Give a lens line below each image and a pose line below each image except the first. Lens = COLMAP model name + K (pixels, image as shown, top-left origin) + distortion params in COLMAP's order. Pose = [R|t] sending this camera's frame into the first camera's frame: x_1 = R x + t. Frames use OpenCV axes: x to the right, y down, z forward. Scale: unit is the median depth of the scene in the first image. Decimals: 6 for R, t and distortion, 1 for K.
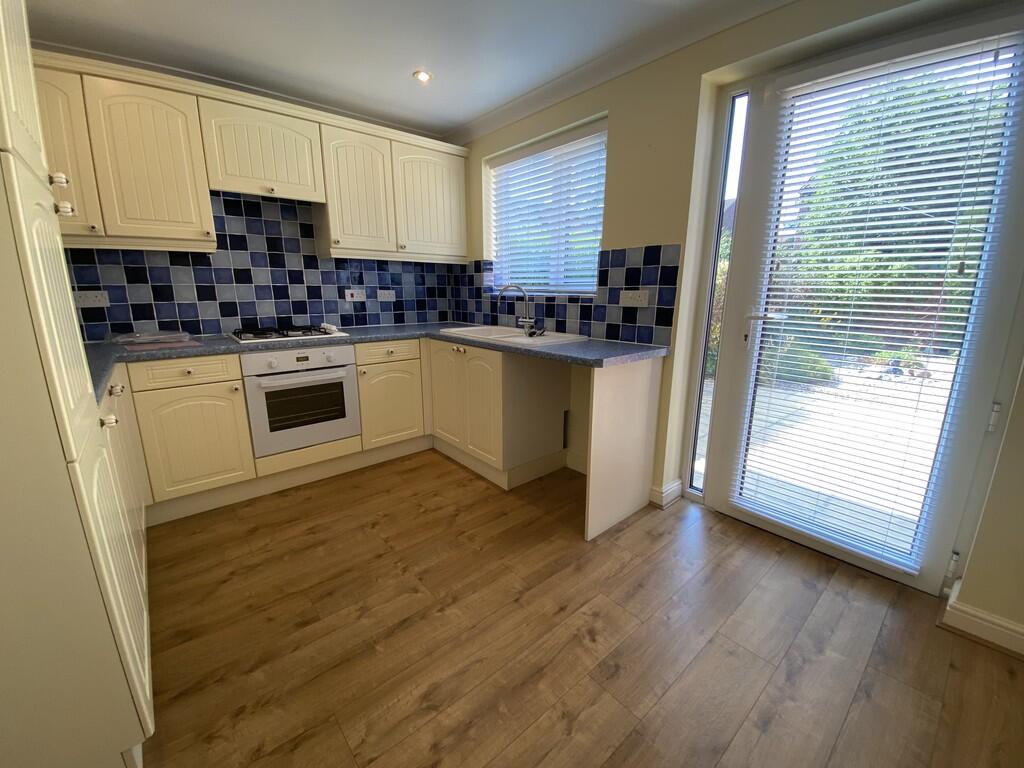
lens RADIAL K [[417.3, 0, 512.0], [0, 417.3, 384.0], [0, 0, 1]] dist [-0.030006, -0.000005]
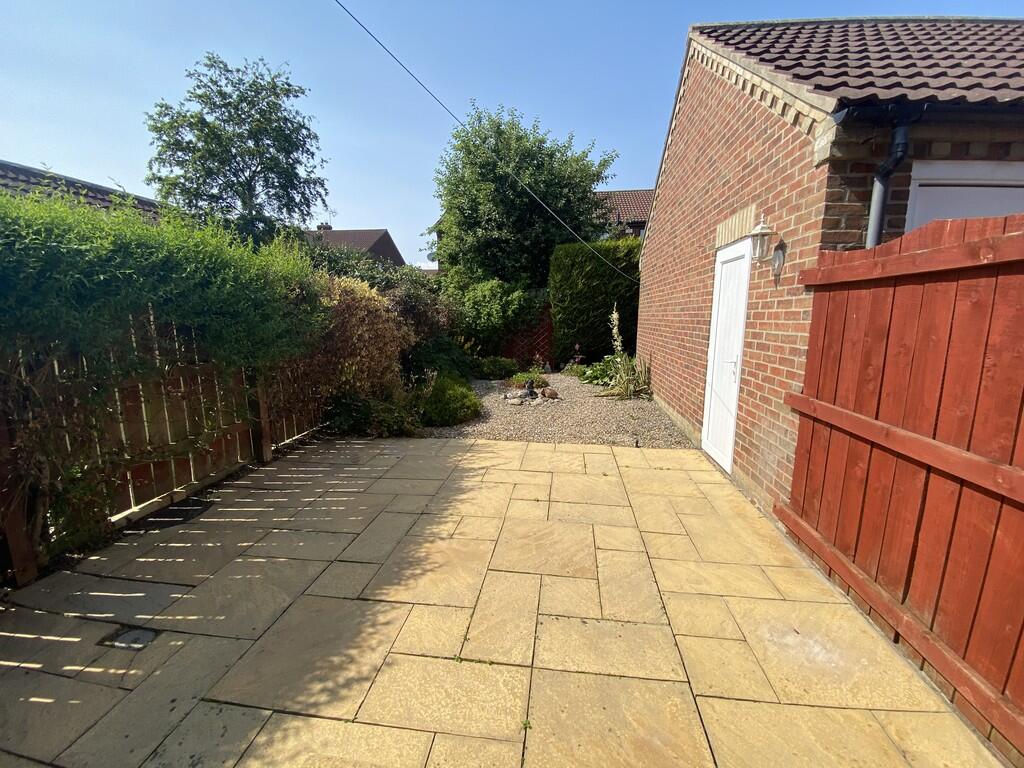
lens RADIAL K [[417.3, 0, 512.0], [0, 417.3, 384.0], [0, 0, 1]] dist [-0.030006, -0.000005]
pose [[0.734944, -0.104561, 0.670018, 0.196602], [0.146004, 0.989267, -0.005769, -0.056573], [-0.662223, 0.102065, 0.742323, 0.239389]]
